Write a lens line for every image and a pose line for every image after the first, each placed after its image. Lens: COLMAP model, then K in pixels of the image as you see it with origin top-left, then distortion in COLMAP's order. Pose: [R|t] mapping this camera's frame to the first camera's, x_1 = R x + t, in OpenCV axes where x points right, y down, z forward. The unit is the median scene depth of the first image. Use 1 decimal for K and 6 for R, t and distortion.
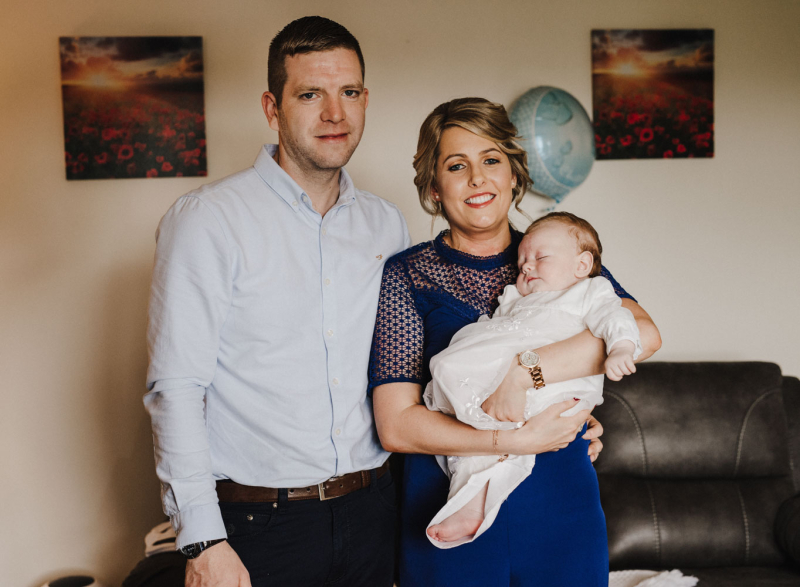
lens RADIAL K [[1197.1, 0, 390.9], [0, 1197.1, 312.5], [0, 0, 1]] dist [0.012729, 0.000000]
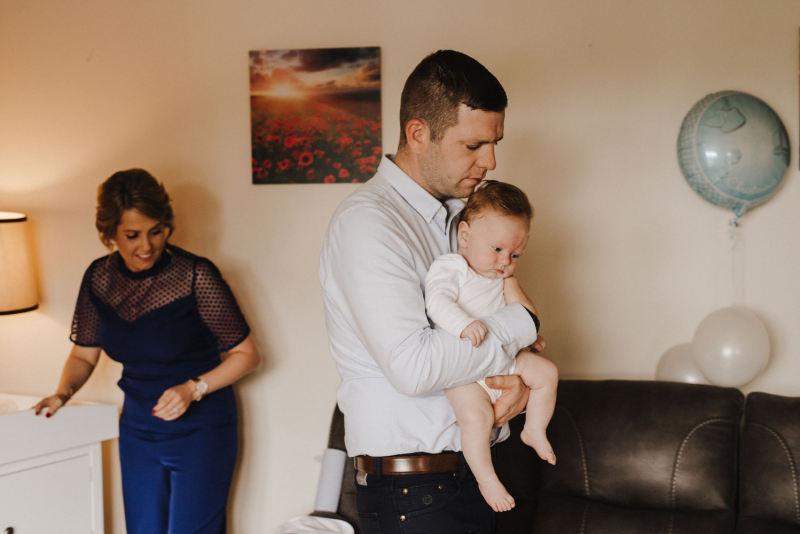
lens RADIAL K [[1210.0, 0, 425.3], [0, 1210.0, 283.9], [0, 0, 1]] dist [0.012338, 0.000000]
pose [[0.940084, 0.042281, -0.338312, 0.241114], [-0.050341, 0.998618, -0.015082, -0.014735], [0.337207, 0.031209, 0.940913, 0.048437]]
